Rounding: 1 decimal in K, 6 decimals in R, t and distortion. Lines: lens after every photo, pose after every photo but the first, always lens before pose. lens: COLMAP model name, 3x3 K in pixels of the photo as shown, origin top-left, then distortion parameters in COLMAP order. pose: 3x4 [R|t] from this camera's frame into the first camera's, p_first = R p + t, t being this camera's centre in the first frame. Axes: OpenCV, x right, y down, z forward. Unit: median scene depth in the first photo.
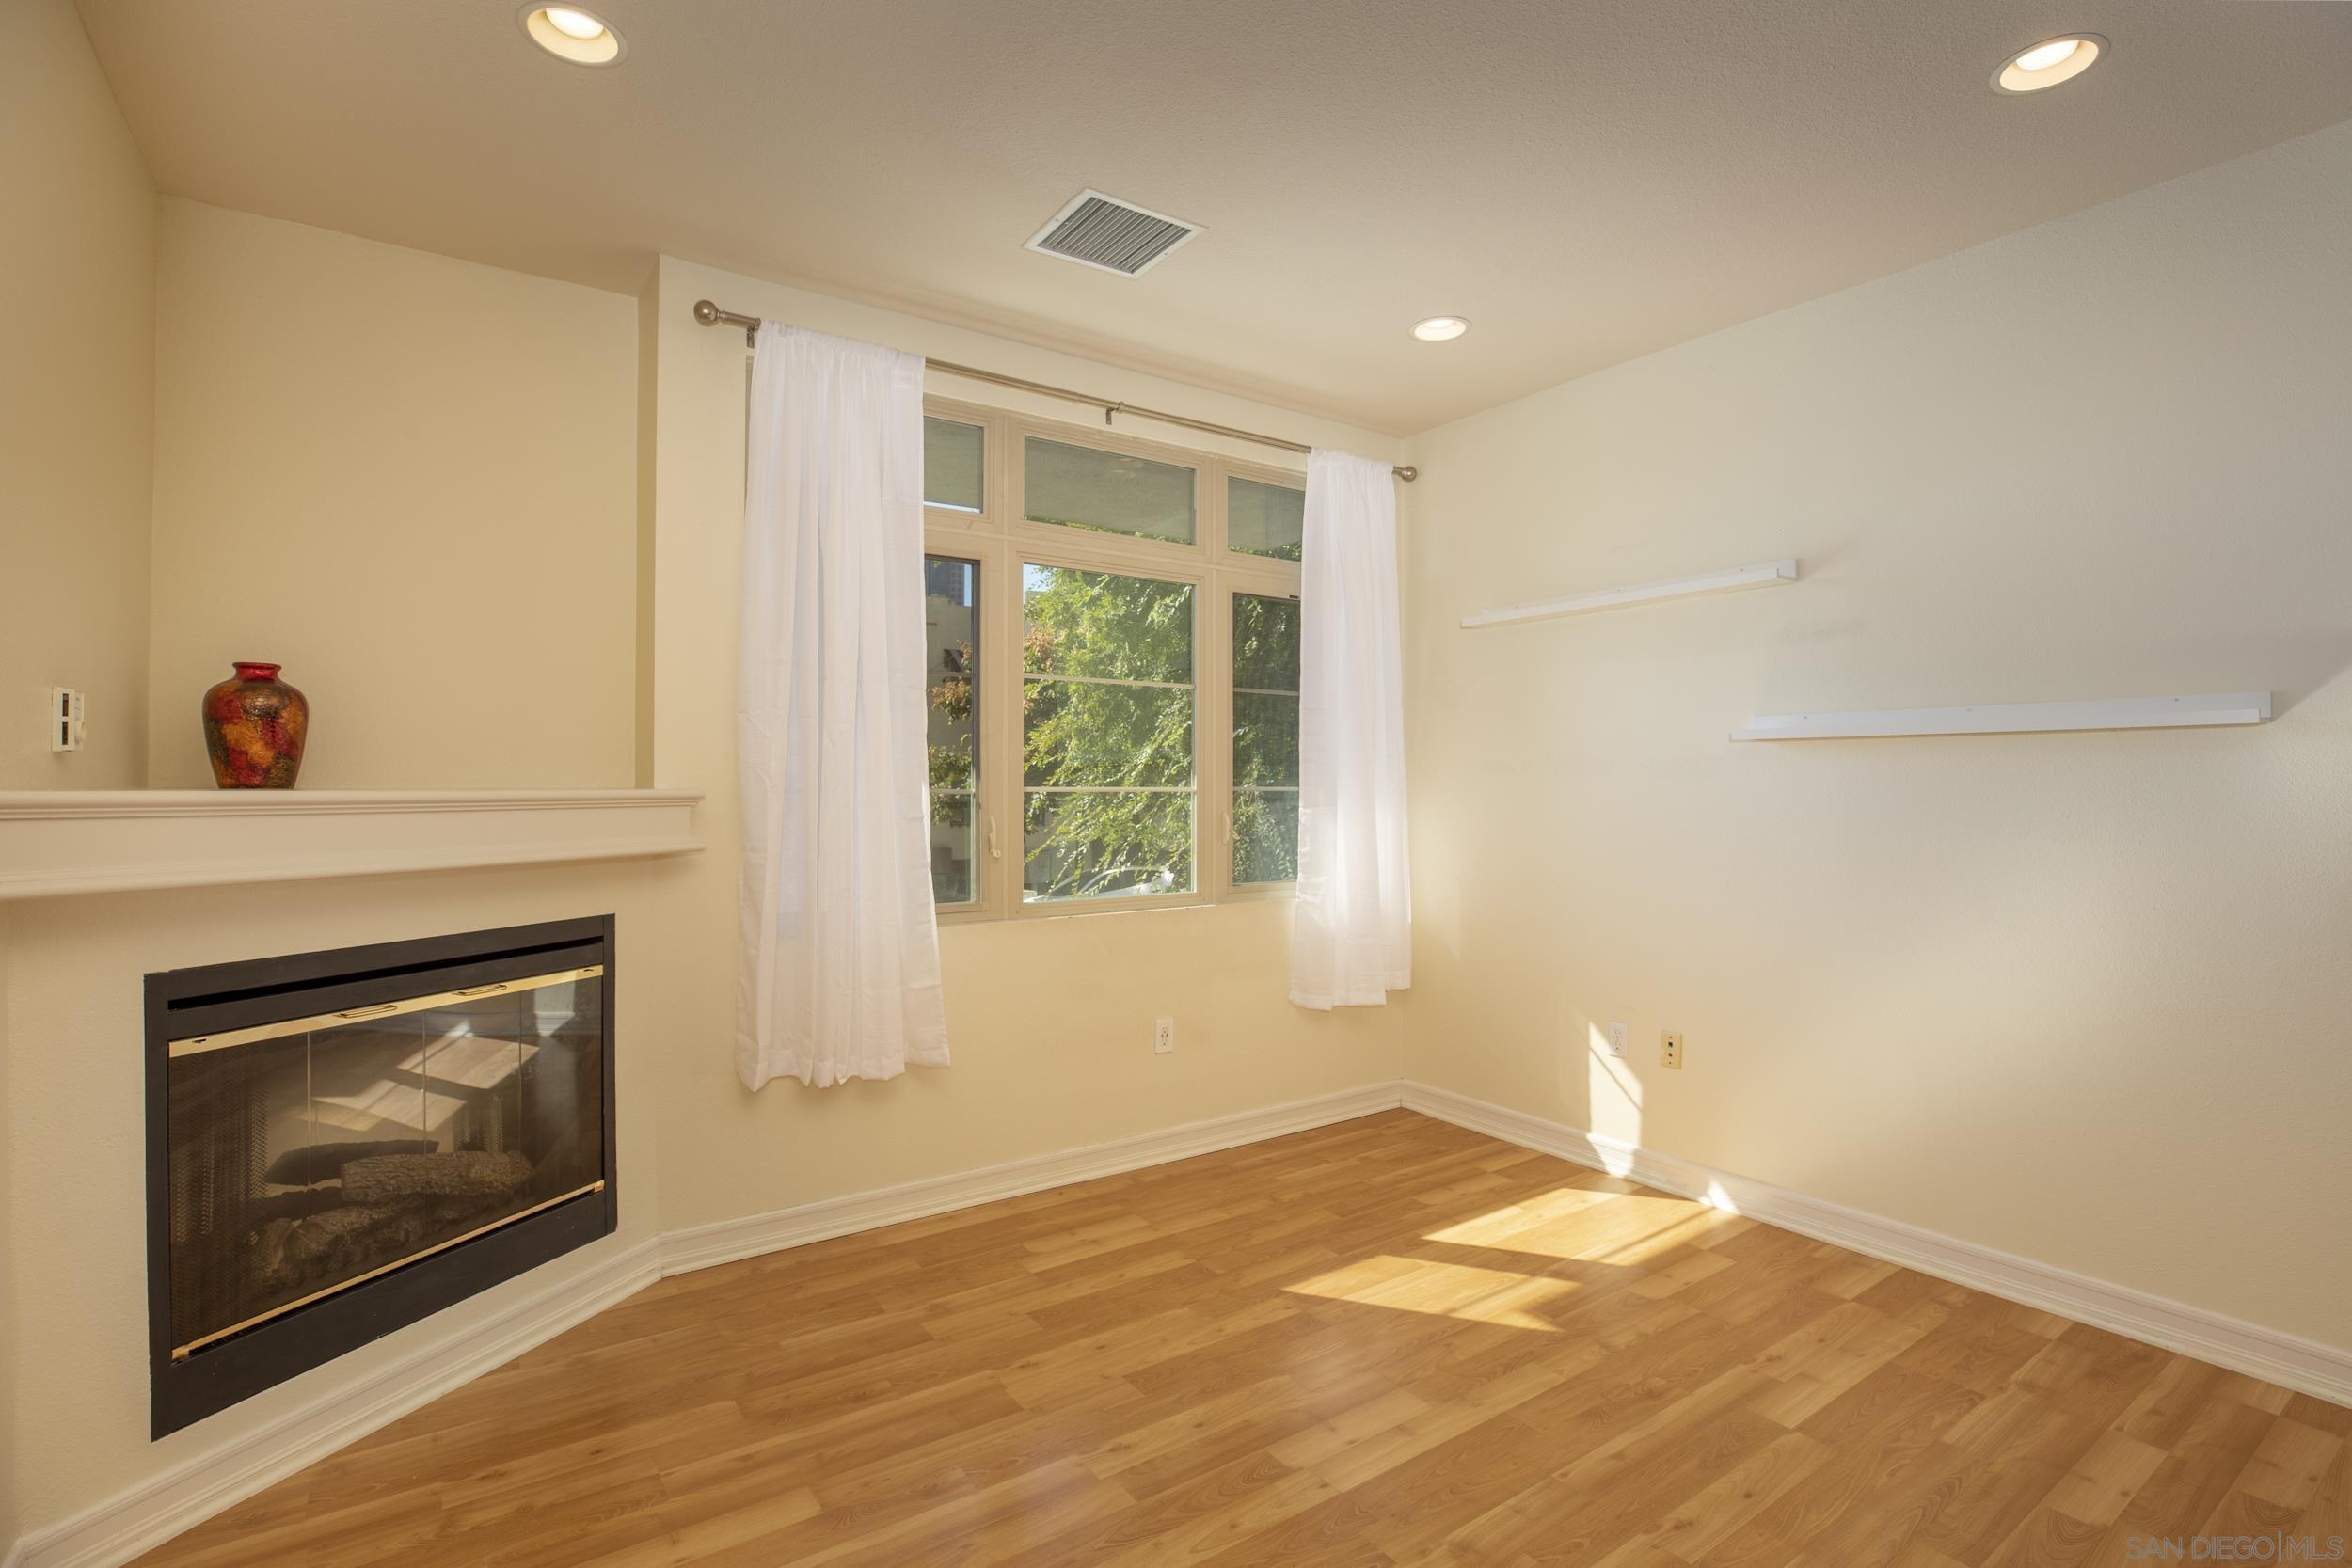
lens RADIAL K [[1099.7, 0, 1176.0], [0, 1099.7, 784.0], [0, 0, 1]] dist [-0.012379, 0.001228]
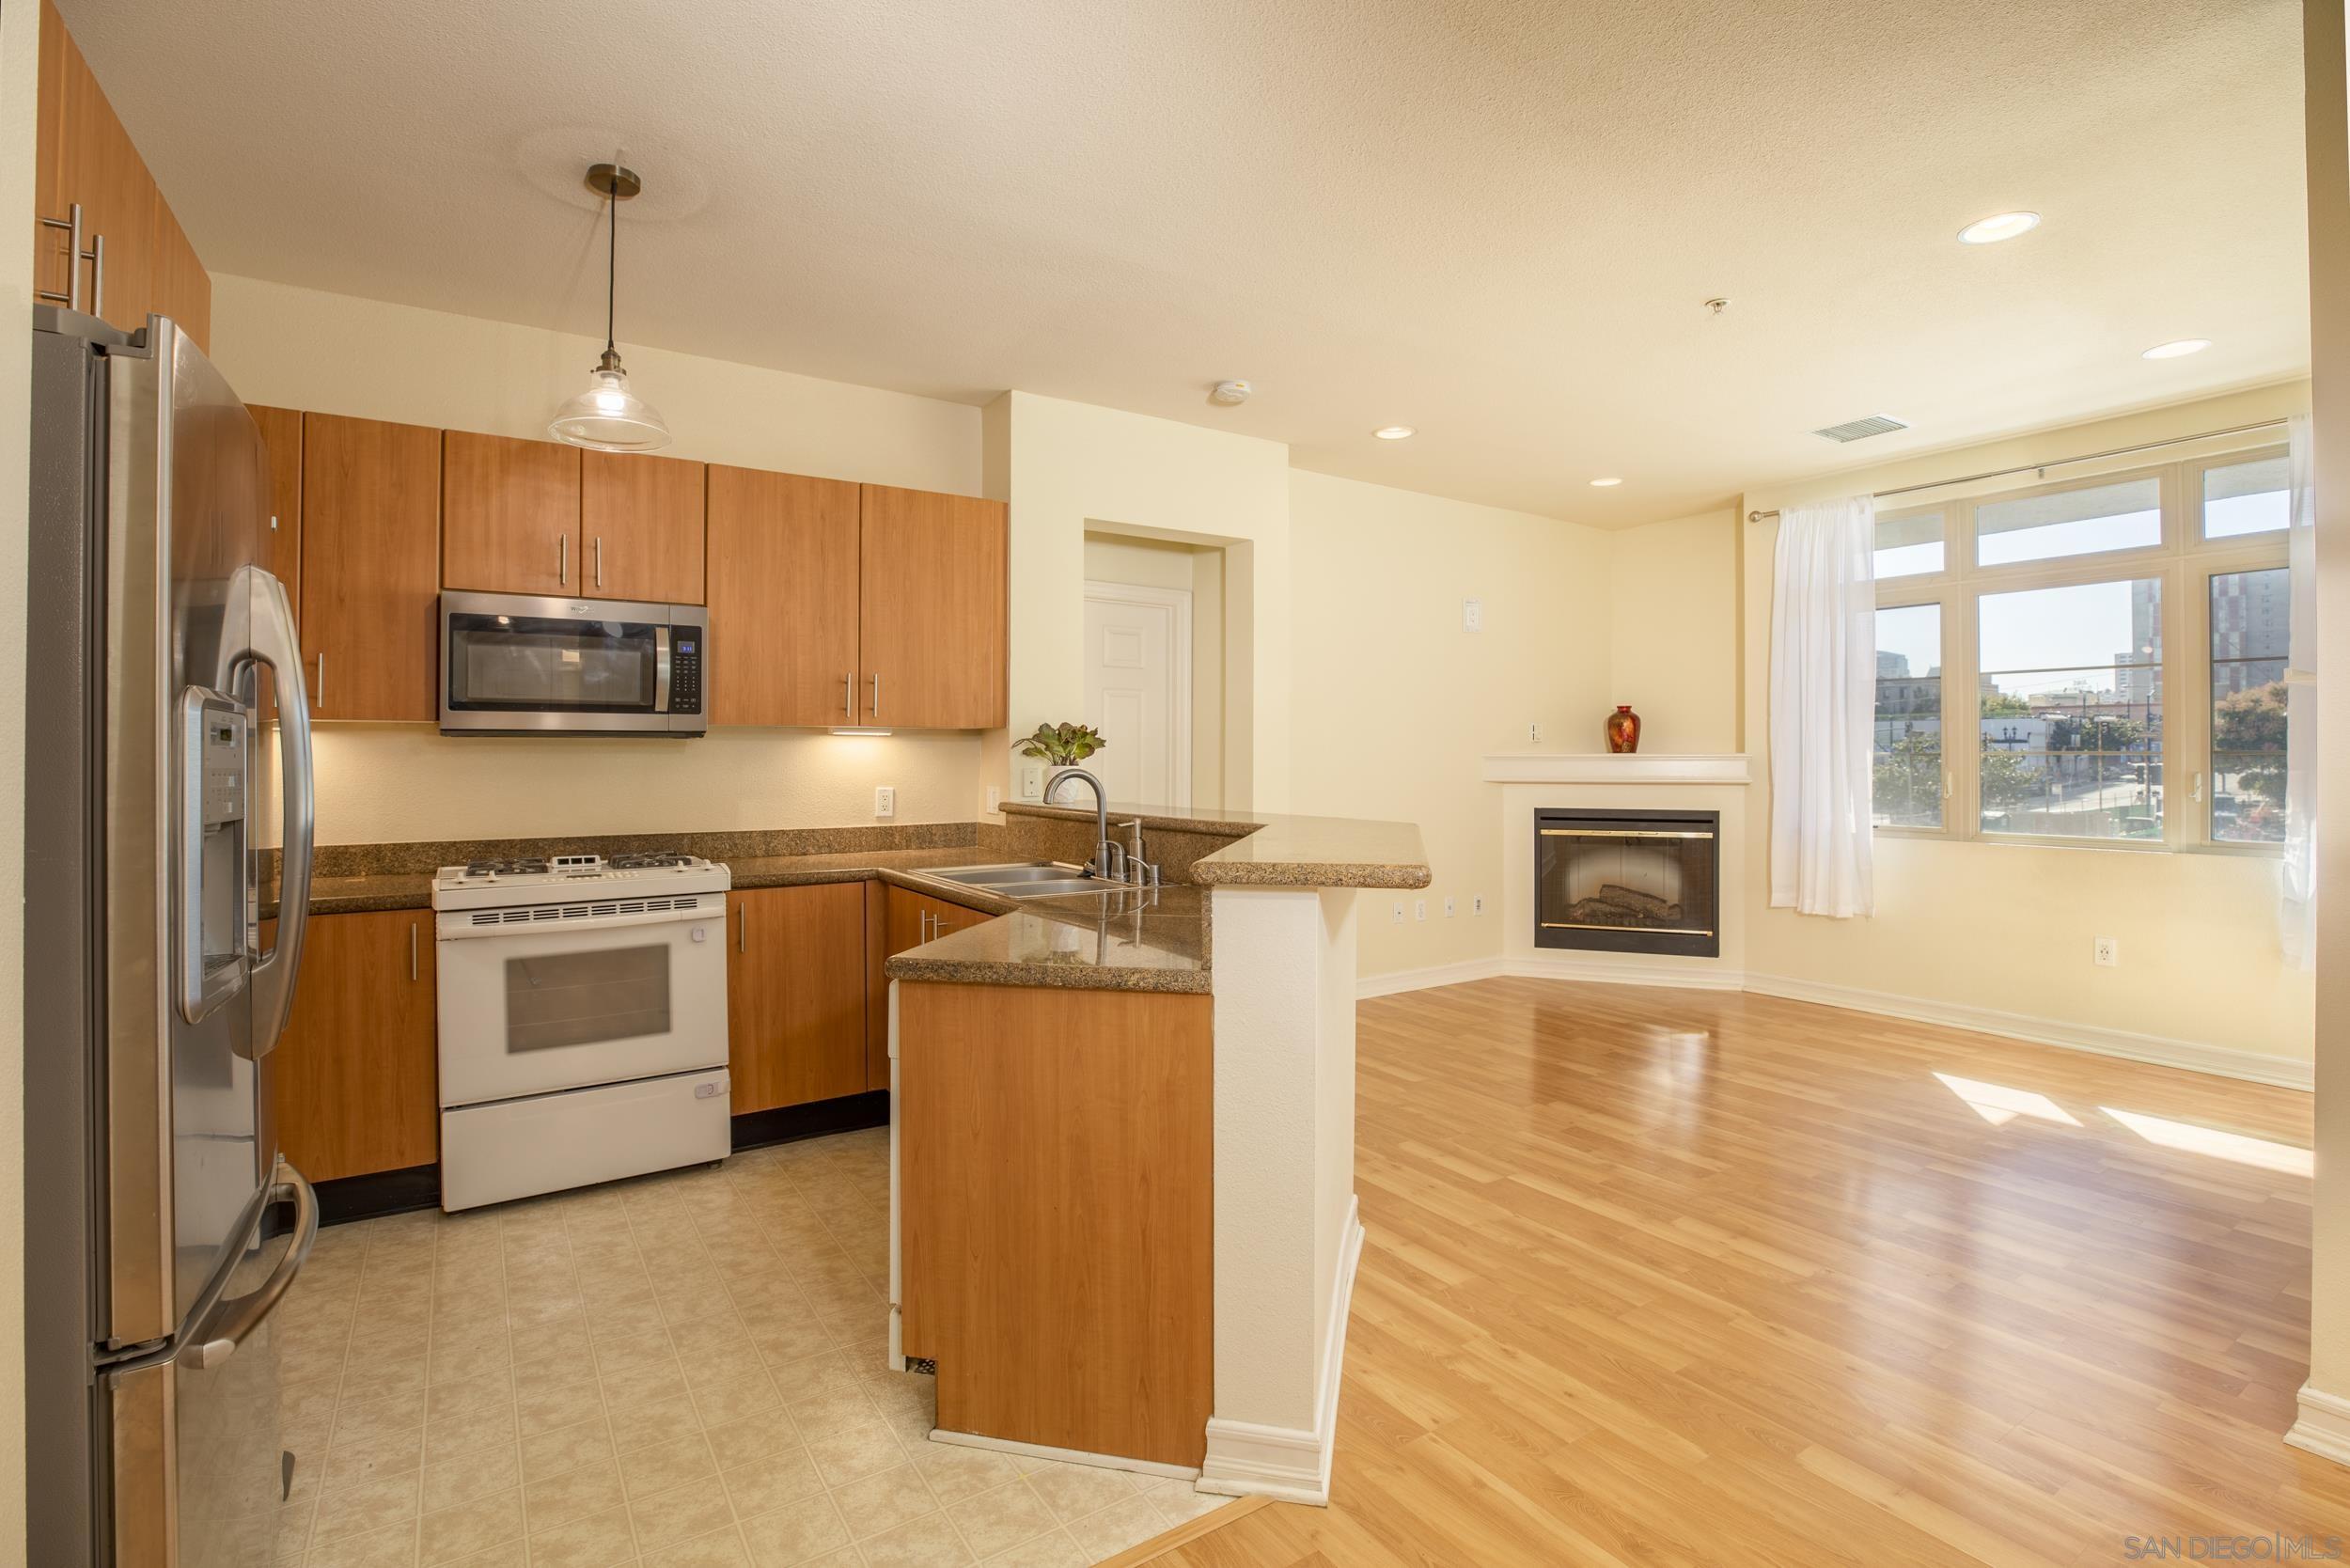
lens RADIAL K [[1083.5, 0, 1169.6], [0, 1083.5, 749.3], [0, 0, 1]] dist [-0.030233, 0.000597]
pose [[-0.032670, -0.006892, -0.999442, 1.640860], [0.001896, 0.999974, -0.006958, 0.009634], [0.999464, -0.002122, -0.032656, -0.016348]]
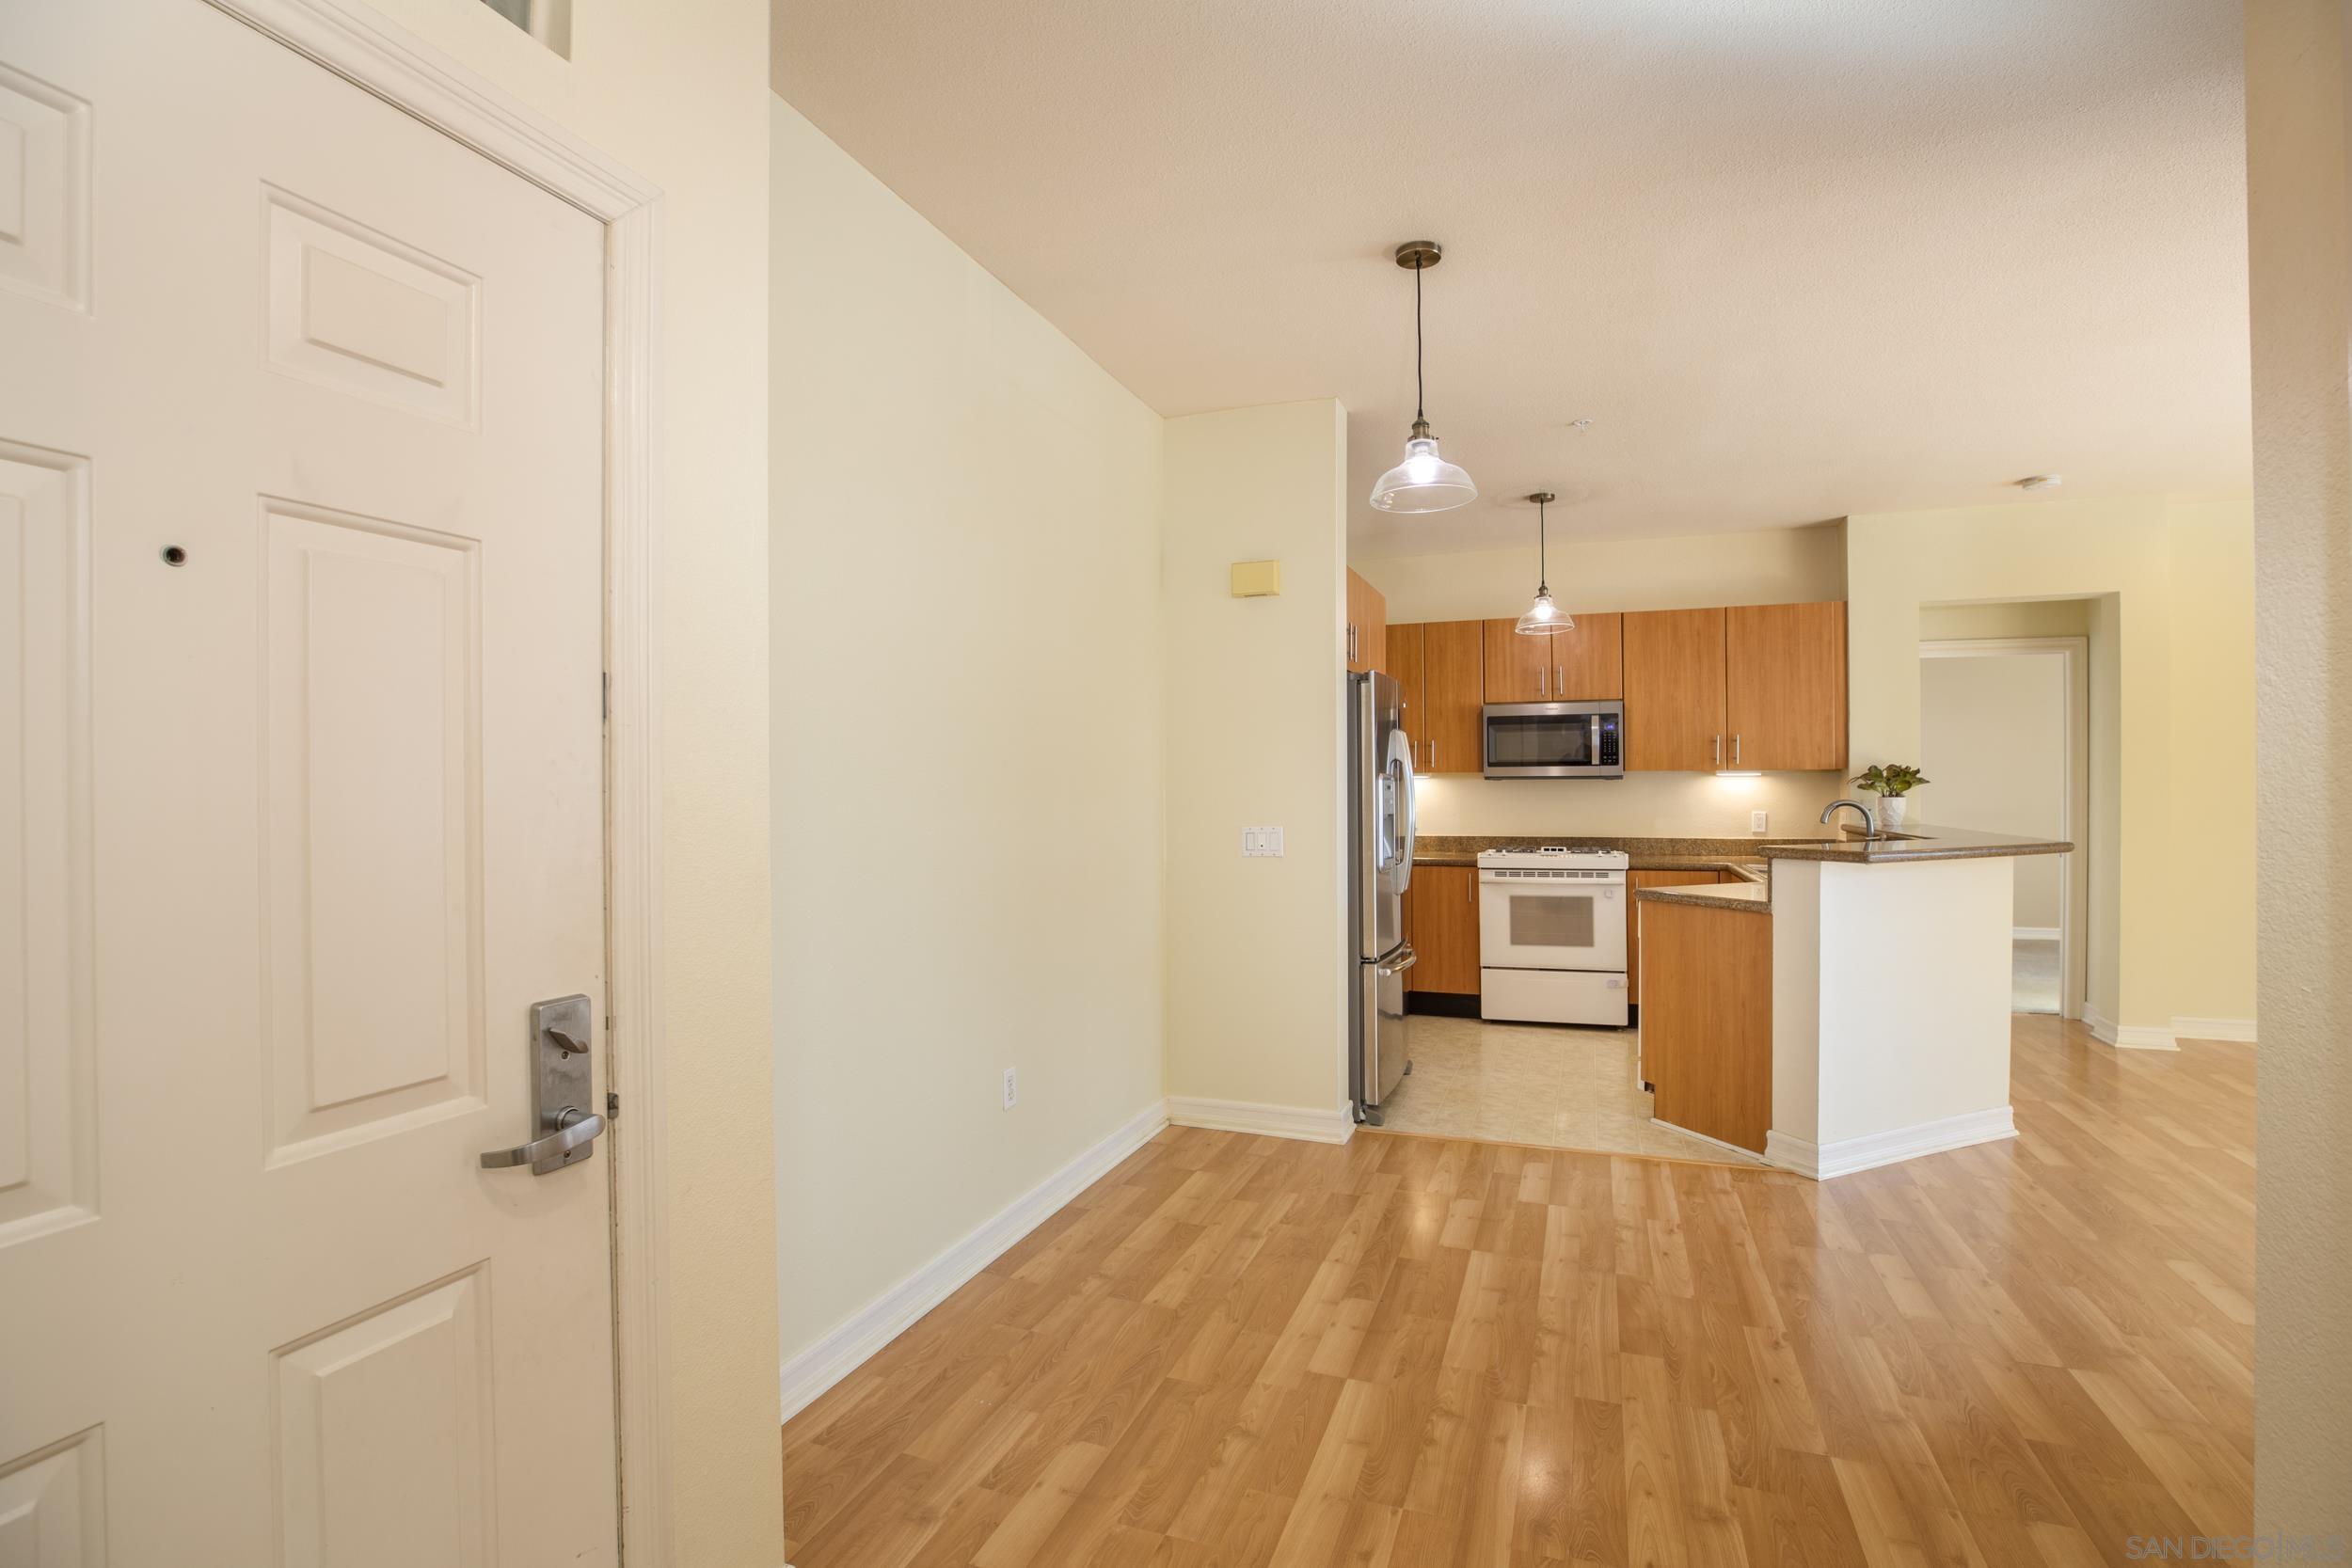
lens RADIAL K [[1086.7, 0, 1176.0], [0, 1086.7, 784.0], [0, 0, 1]] dist [-0.041829, 0.011615]
pose [[-0.827871, 0.002012, -0.560914, 2.310691], [0.004350, 0.999987, -0.002833, -0.002370], [0.560901, -0.004786, -0.827869, 0.665630]]
